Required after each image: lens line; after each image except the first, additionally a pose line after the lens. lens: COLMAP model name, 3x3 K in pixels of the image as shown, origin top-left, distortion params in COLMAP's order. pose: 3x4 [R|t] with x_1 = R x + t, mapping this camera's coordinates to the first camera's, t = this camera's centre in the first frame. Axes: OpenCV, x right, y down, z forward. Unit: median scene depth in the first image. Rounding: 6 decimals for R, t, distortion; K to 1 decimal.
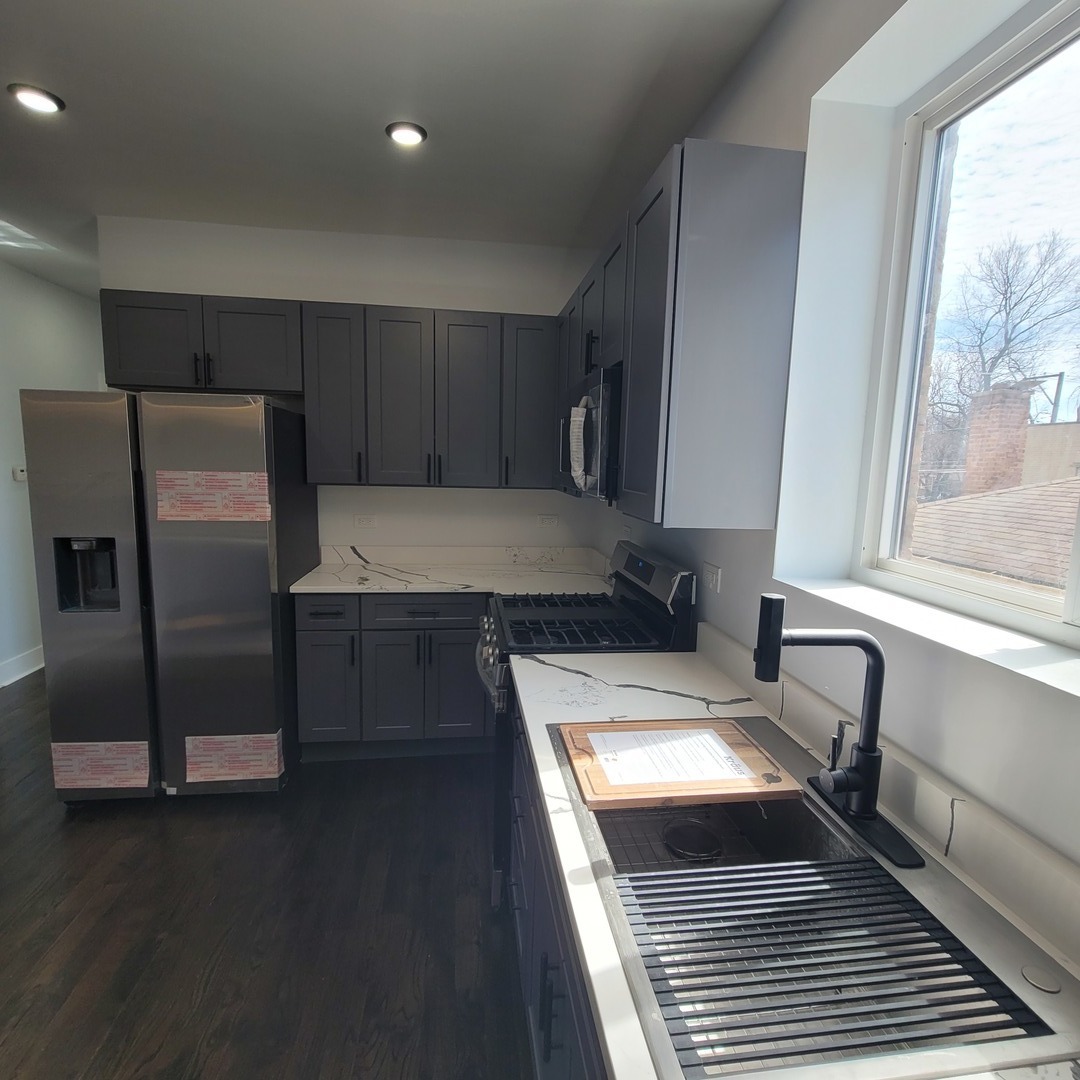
lens RADIAL K [[583.8, 0, 537.7], [0, 583.8, 539.6], [0, 0, 1]] dist [-0.001067, -0.001317]
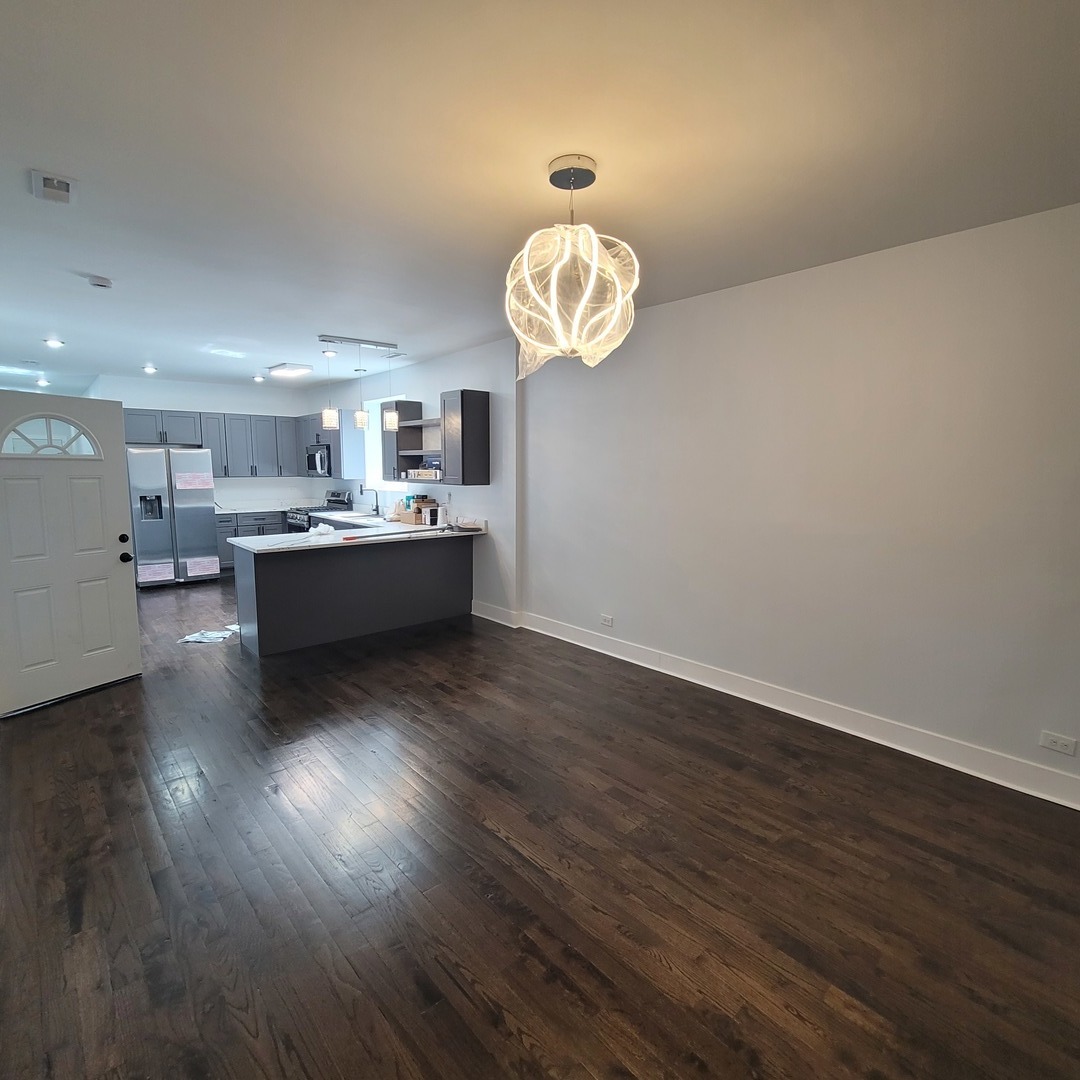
lens RADIAL K [[583.8, 0, 541.2], [0, 583.8, 538.6], [0, 0, 1]] dist [-0.001067, -0.001317]
pose [[0.833234, -0.093262, 0.544998, -0.745339], [0.093111, 0.995263, 0.027958, 0.324236], [-0.545024, 0.027449, 0.837971, -2.667365]]
